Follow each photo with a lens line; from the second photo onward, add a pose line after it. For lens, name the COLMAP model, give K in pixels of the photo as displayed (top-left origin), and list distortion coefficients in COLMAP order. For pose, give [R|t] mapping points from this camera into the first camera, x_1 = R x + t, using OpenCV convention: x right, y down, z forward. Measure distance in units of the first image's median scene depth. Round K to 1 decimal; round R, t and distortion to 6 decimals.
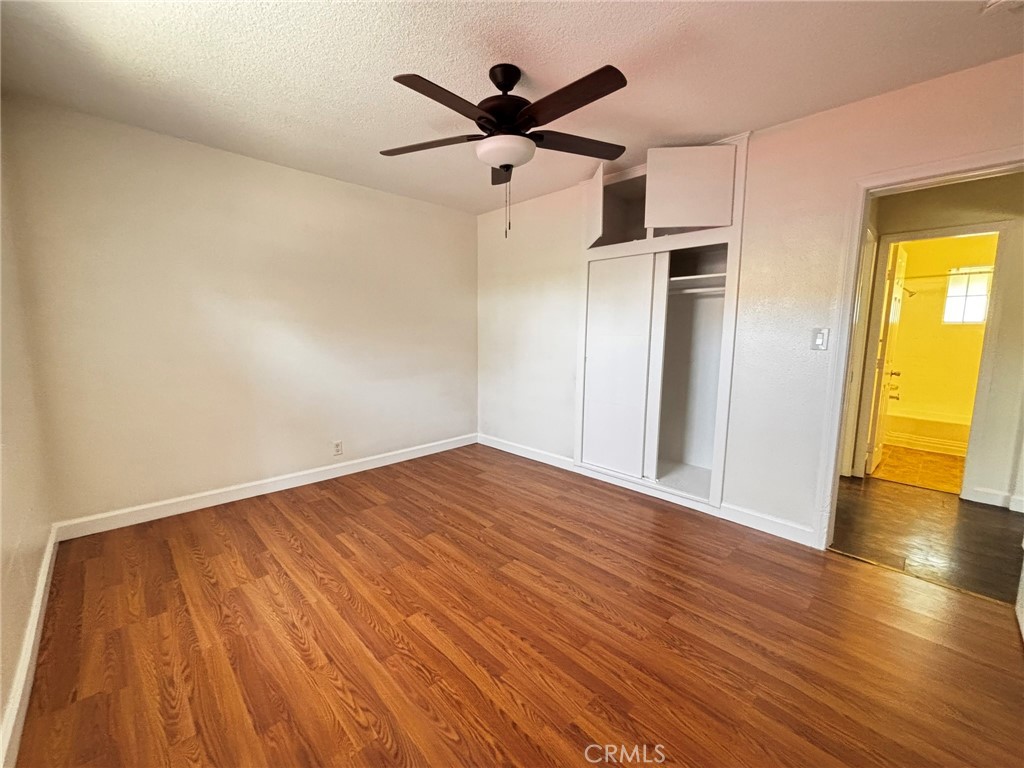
lens RADIAL K [[418.4, 0, 513.8], [0, 418.4, 383.6], [0, 0, 1]] dist [0.002809, 0.000059]
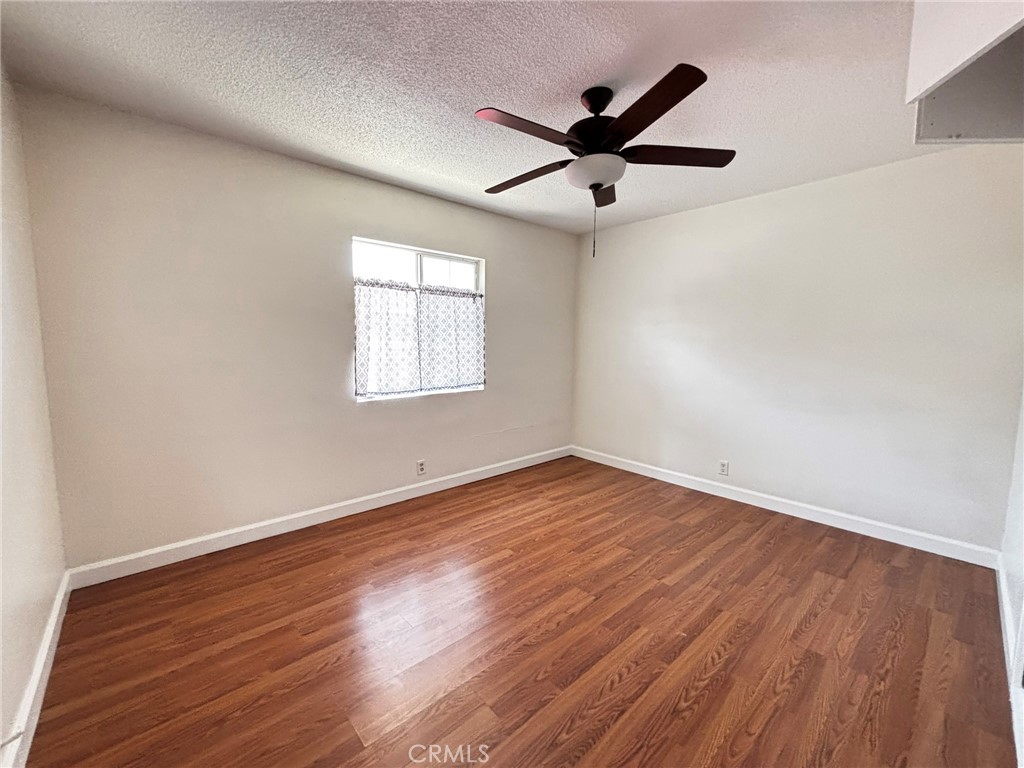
lens RADIAL K [[418.4, 0, 510.3], [0, 418.4, 386.7], [0, 0, 1]] dist [0.002809, 0.000059]
pose [[-0.045823, 0.102990, -0.993626, 0.808079], [-0.140132, 0.984173, 0.108473, -0.103895], [0.989072, 0.144209, -0.030666, 0.706696]]
